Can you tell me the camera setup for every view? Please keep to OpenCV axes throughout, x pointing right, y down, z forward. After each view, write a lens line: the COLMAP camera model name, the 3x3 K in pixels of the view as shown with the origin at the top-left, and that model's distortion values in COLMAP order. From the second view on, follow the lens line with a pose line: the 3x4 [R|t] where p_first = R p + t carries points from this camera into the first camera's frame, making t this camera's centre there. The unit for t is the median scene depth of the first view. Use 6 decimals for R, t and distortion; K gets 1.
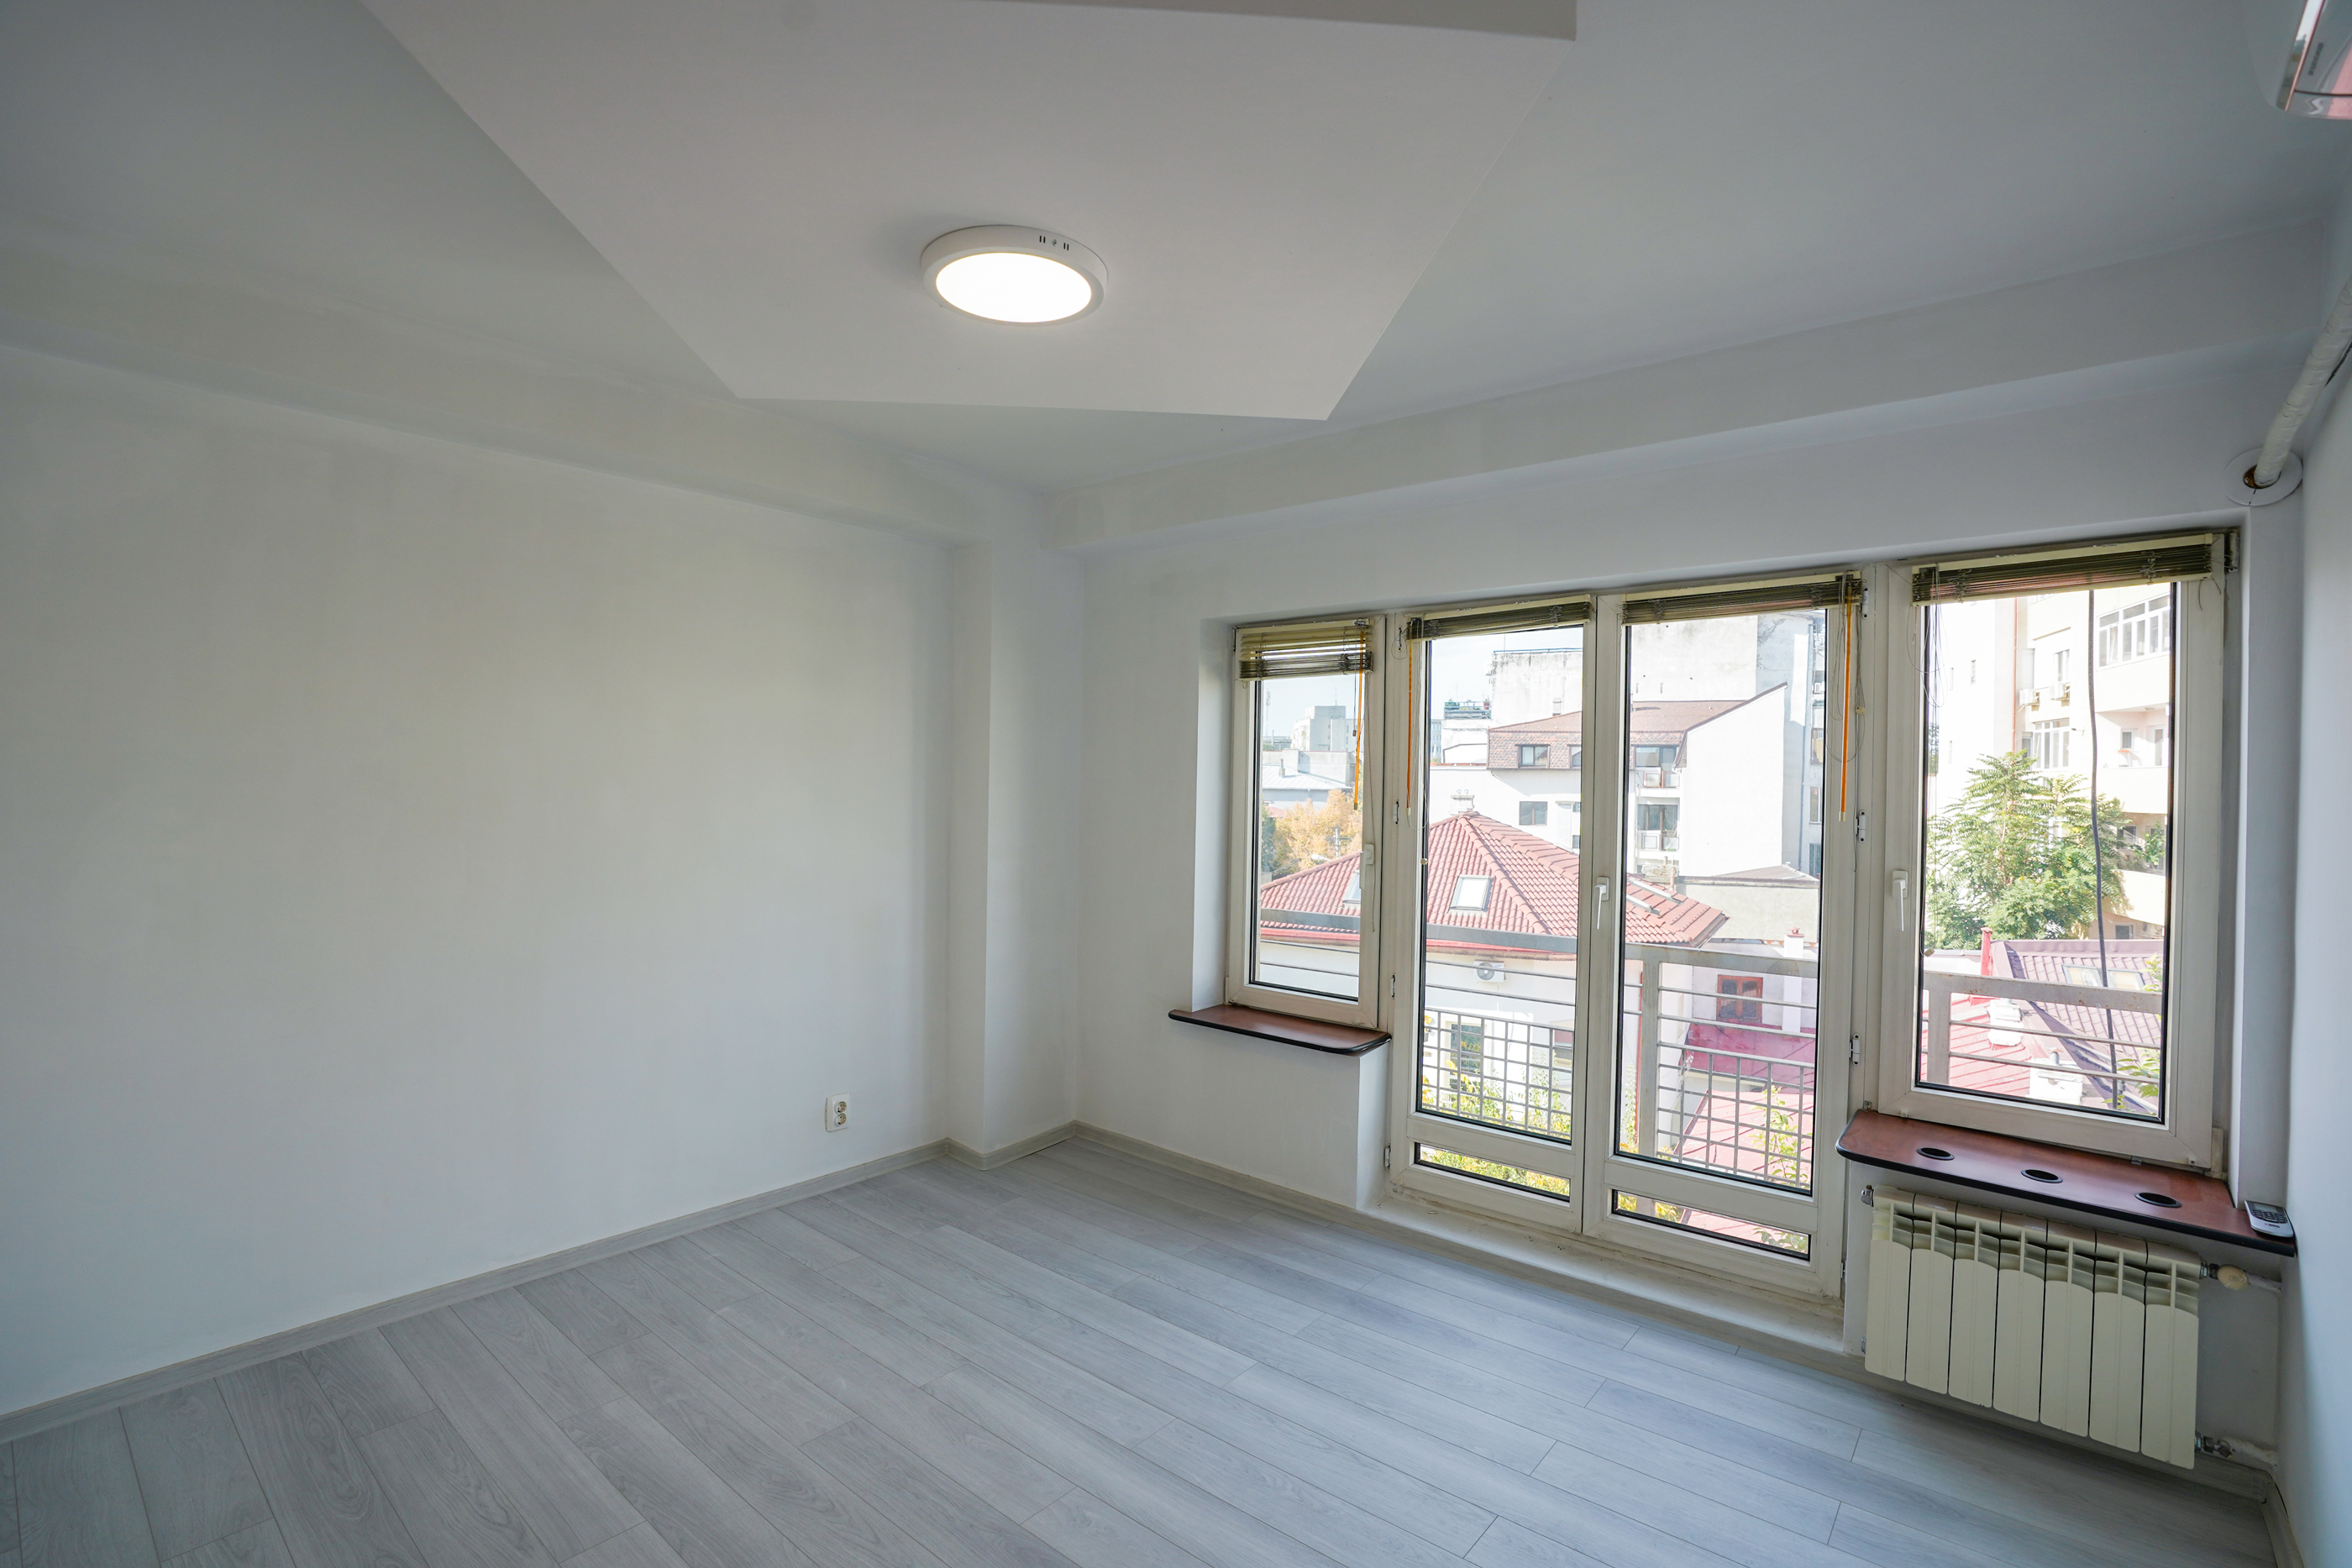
lens RADIAL K [[1081.6, 0, 1160.1], [0, 1081.6, 793.1], [0, 0, 1]] dist [-0.071161, 0.026549]
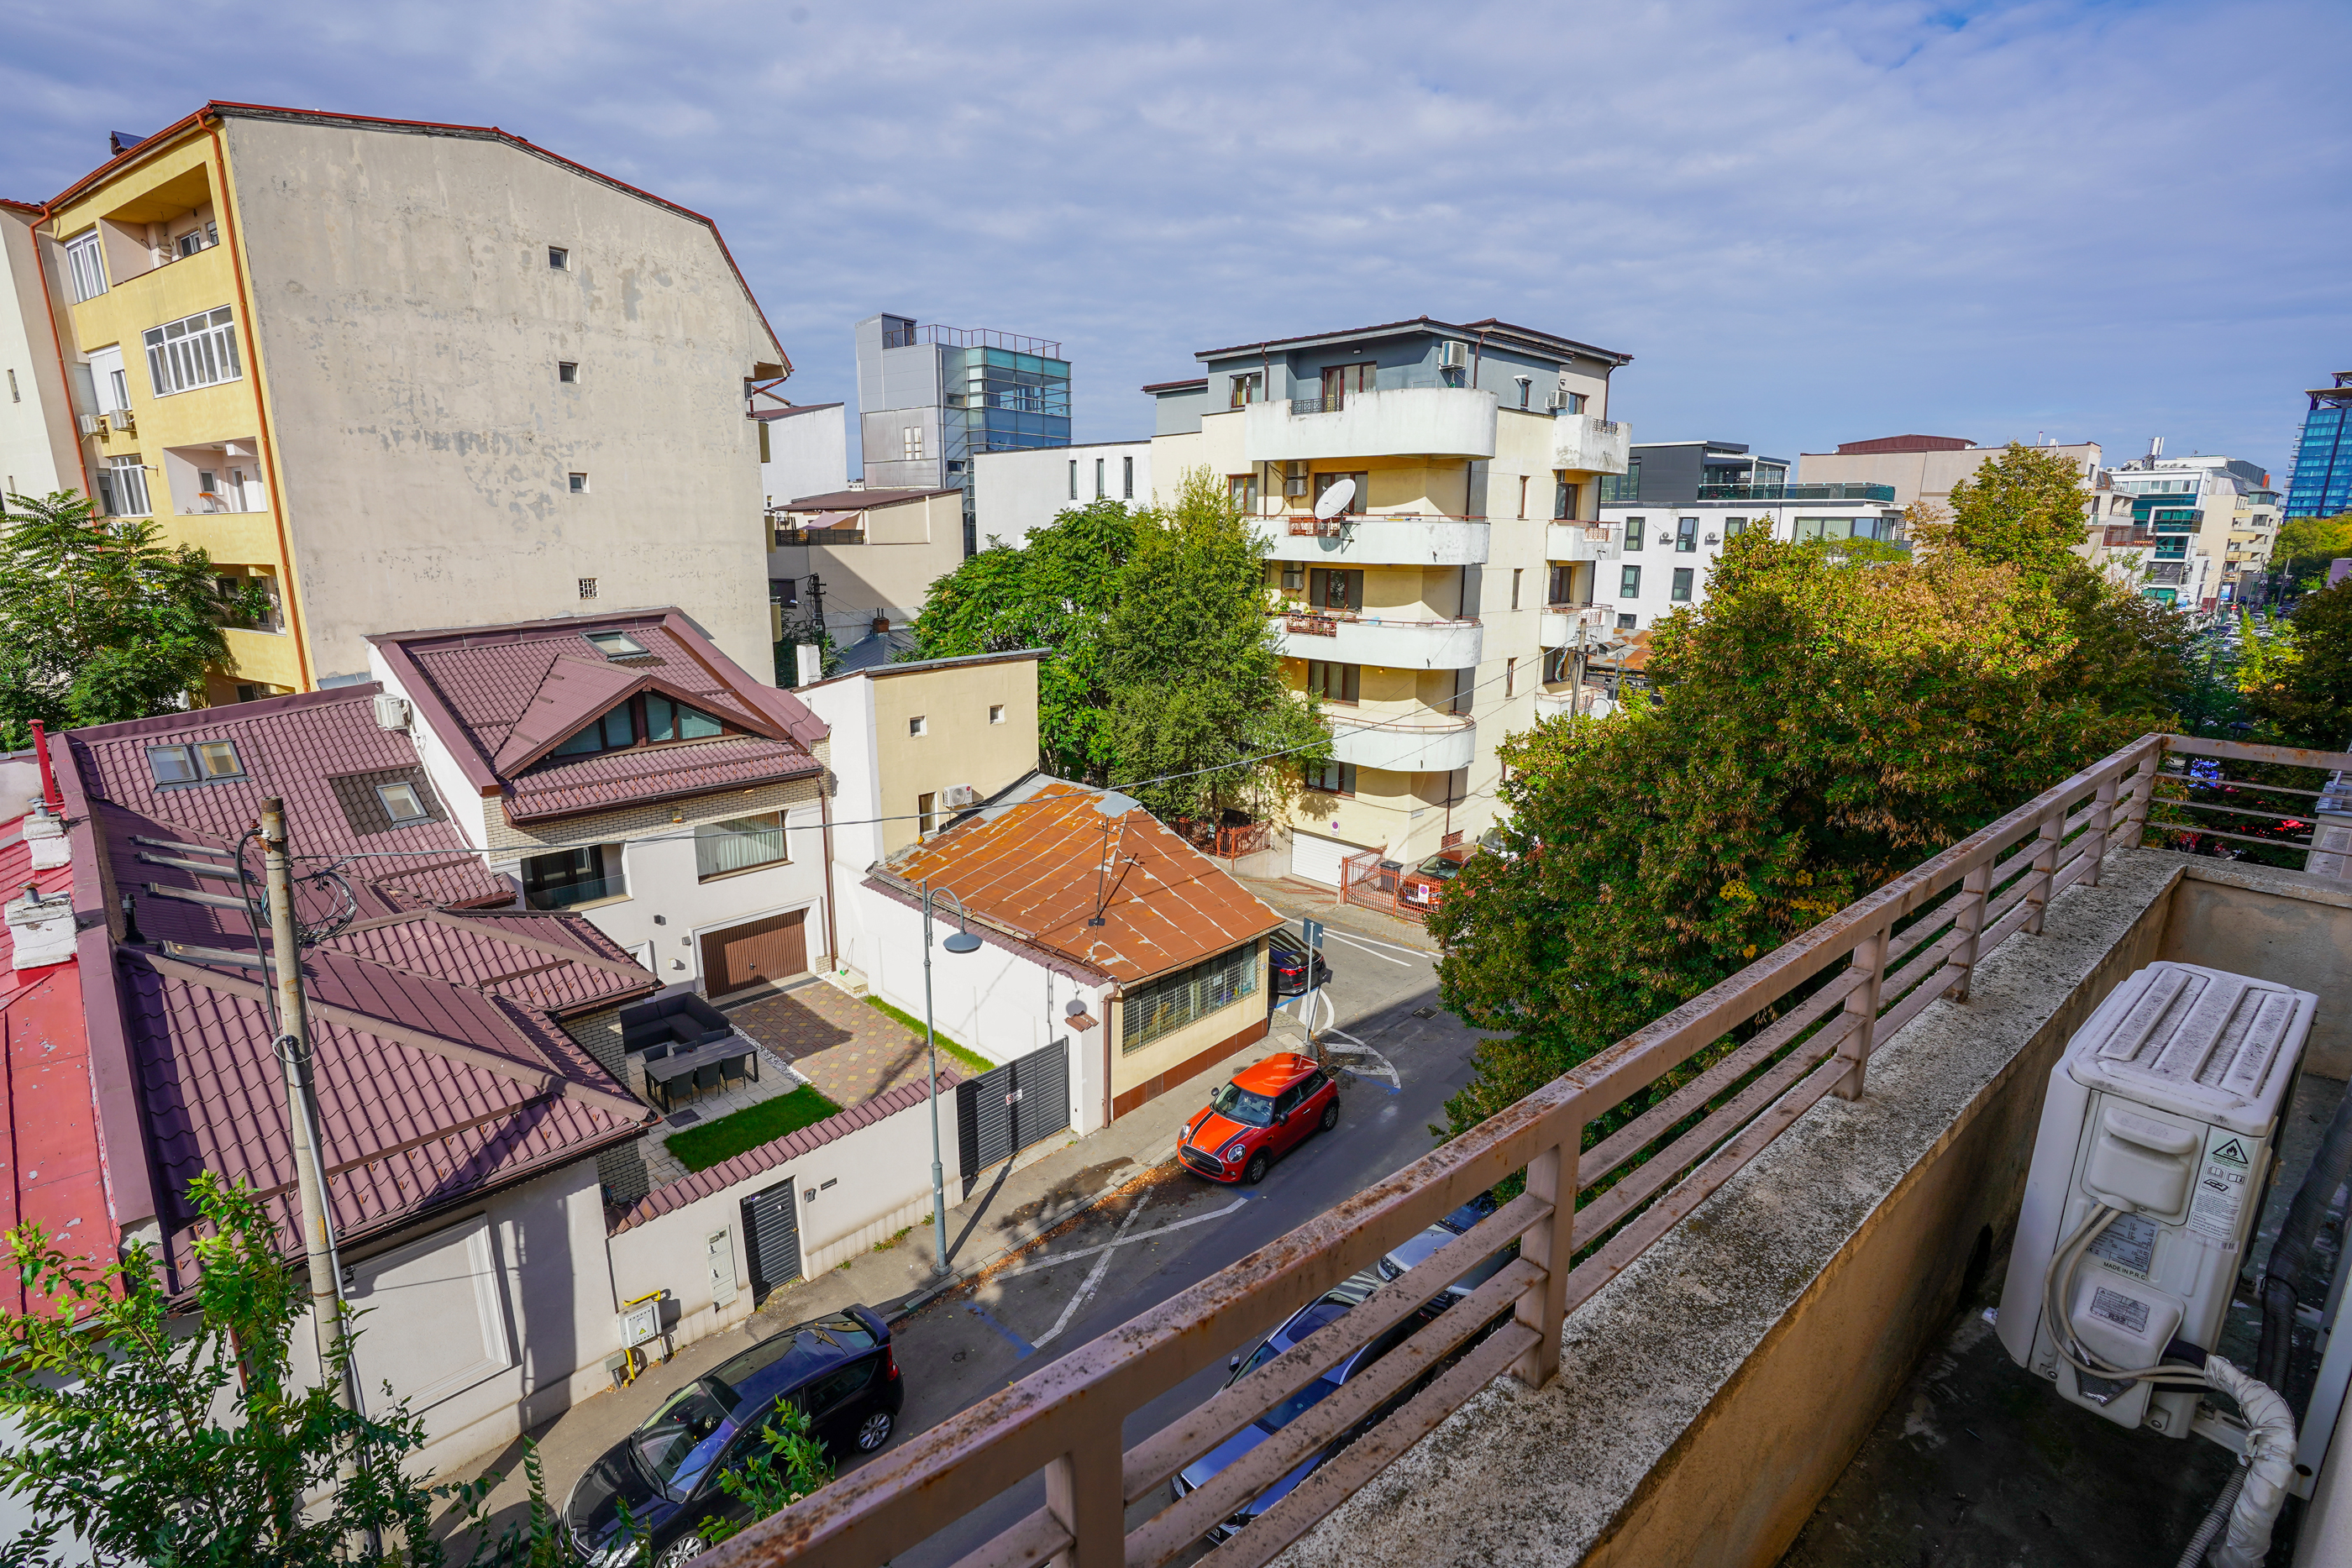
lens RADIAL K [[1081.6, 0, 1163.8], [0, 1081.6, 785.6], [0, 0, 1]] dist [-0.071161, 0.026549]
pose [[0.171513, -0.235776, 0.956553, 0.178181], [0.007116, 0.971211, 0.238113, -0.003716], [-0.985156, -0.034032, 0.168253, 0.014935]]
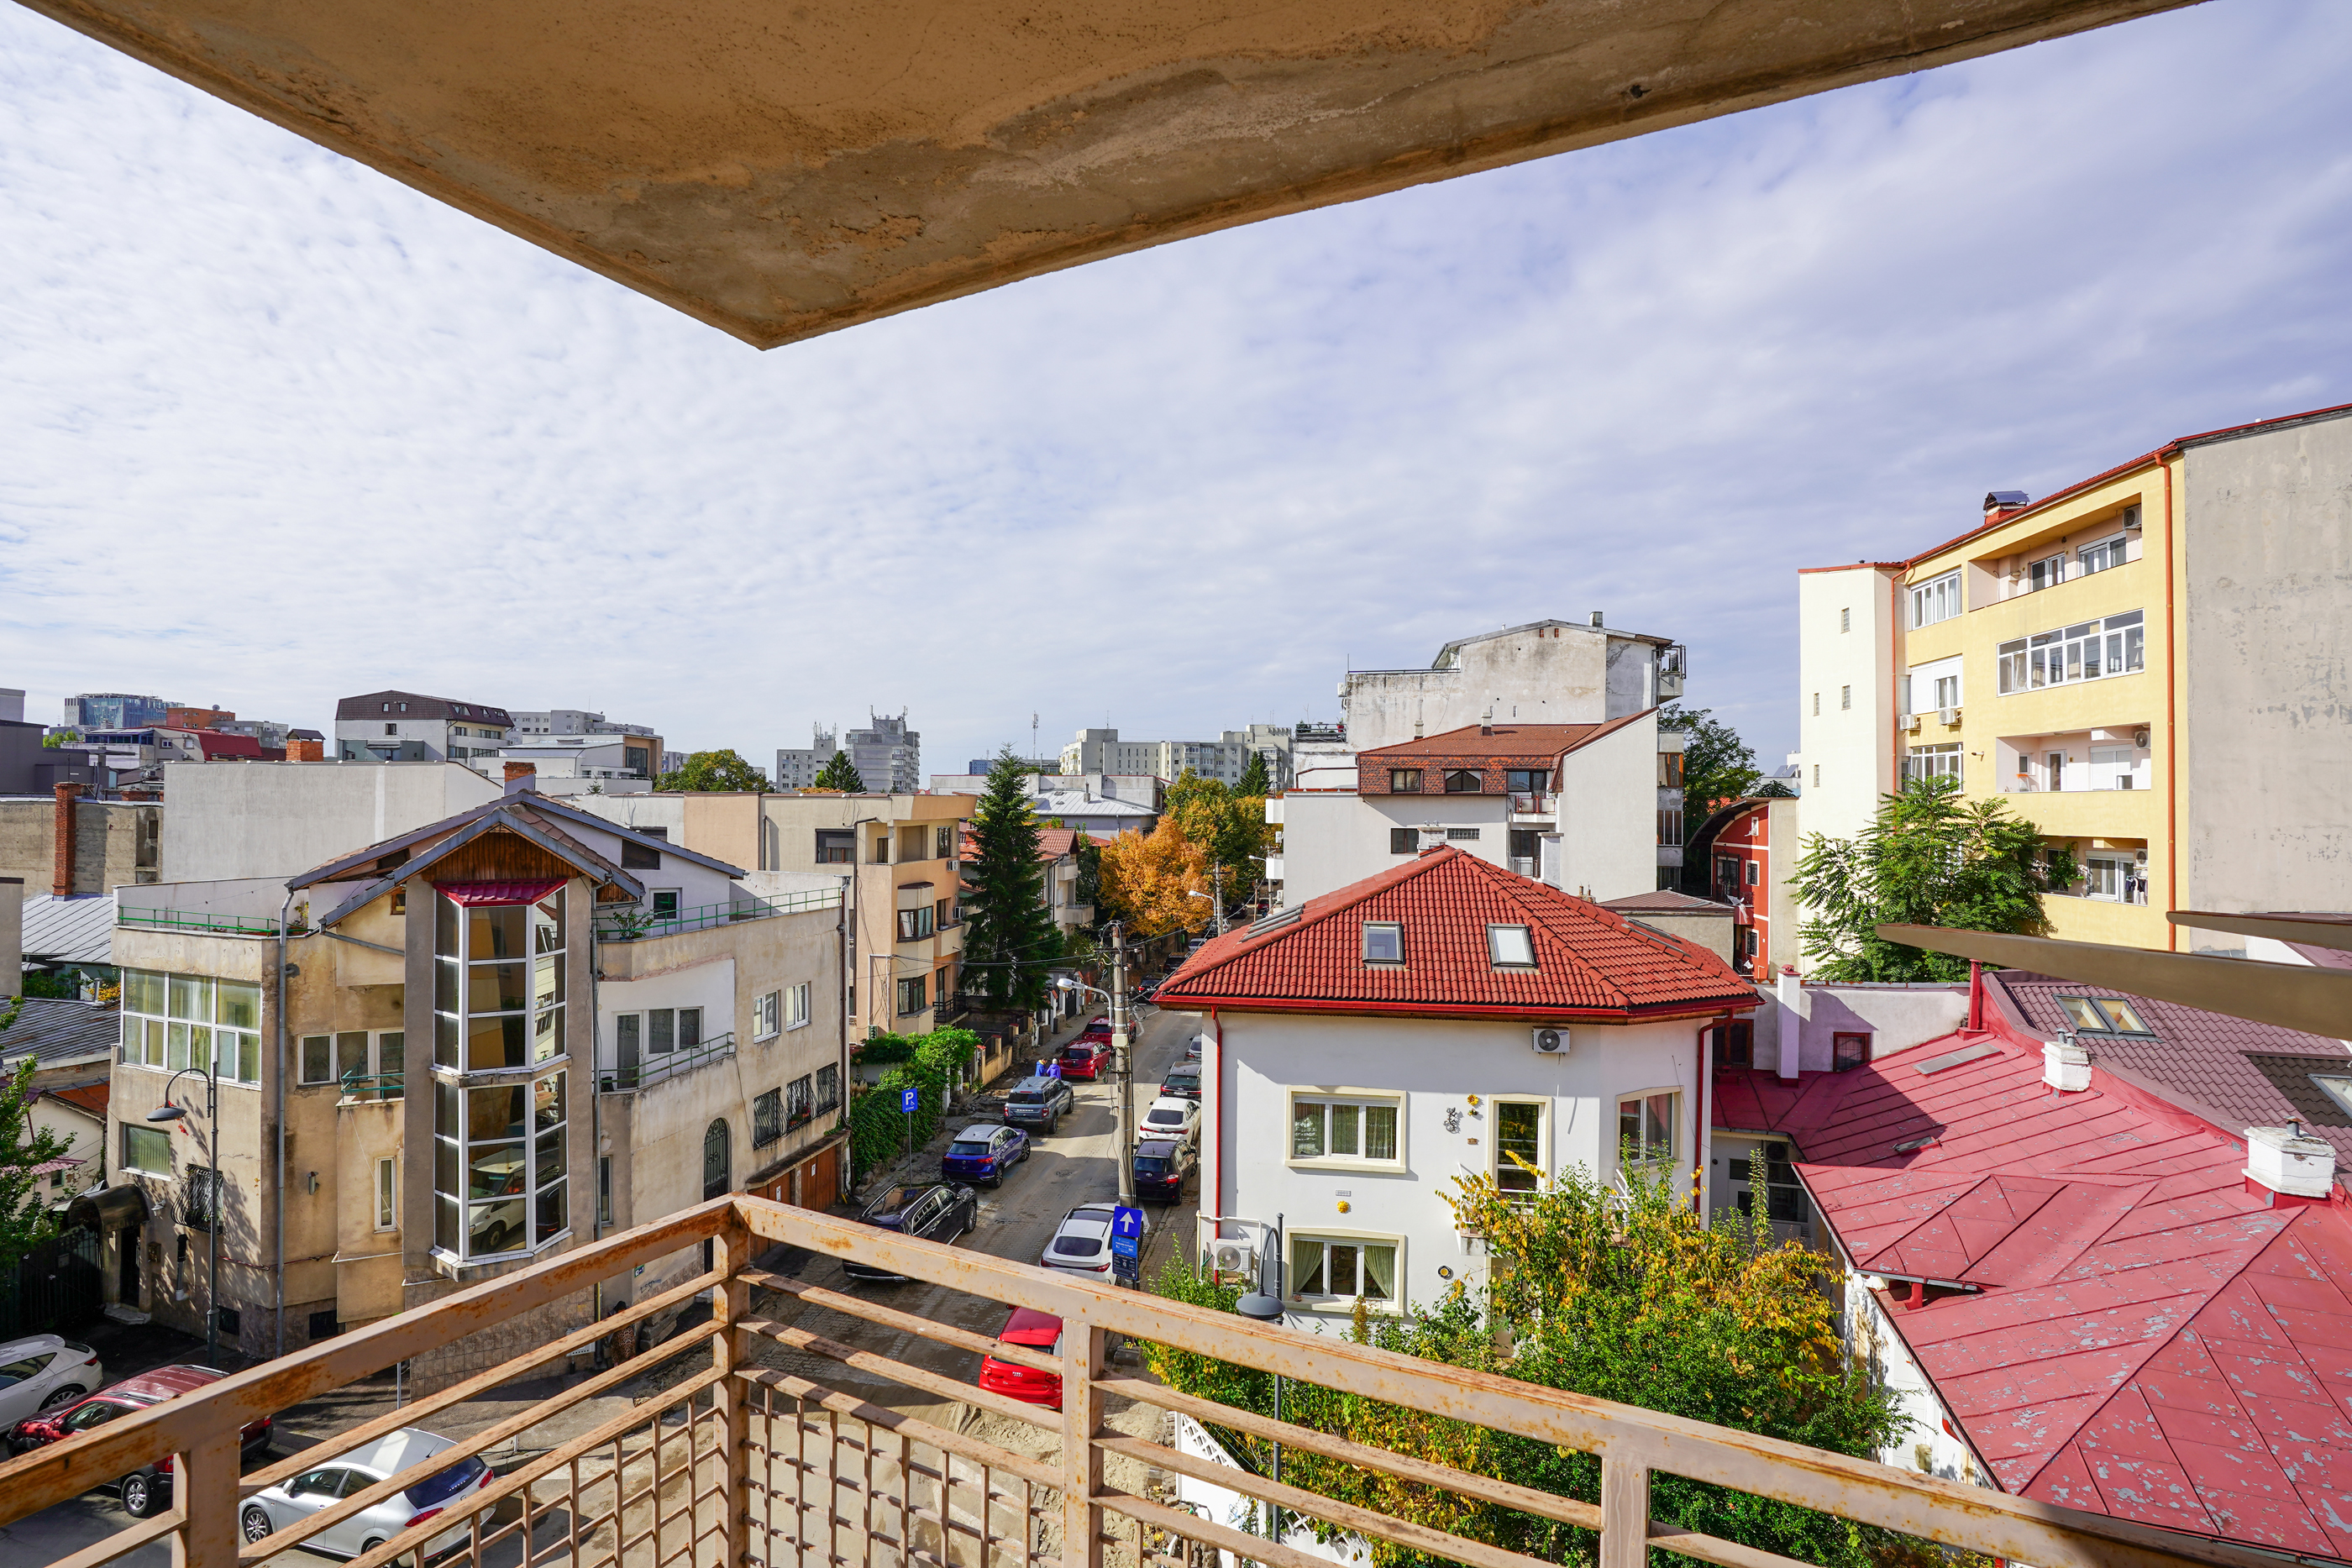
lens RADIAL K [[1081.6, 0, 1158.8], [0, 1081.6, 796.0], [0, 0, 1]] dist [-0.071161, 0.026549]
pose [[0.973864, -0.006326, 0.227044, -0.169963], [0.010642, 0.999785, -0.017791, -0.013074], [-0.226883, 0.019742, 0.973722, 0.230488]]
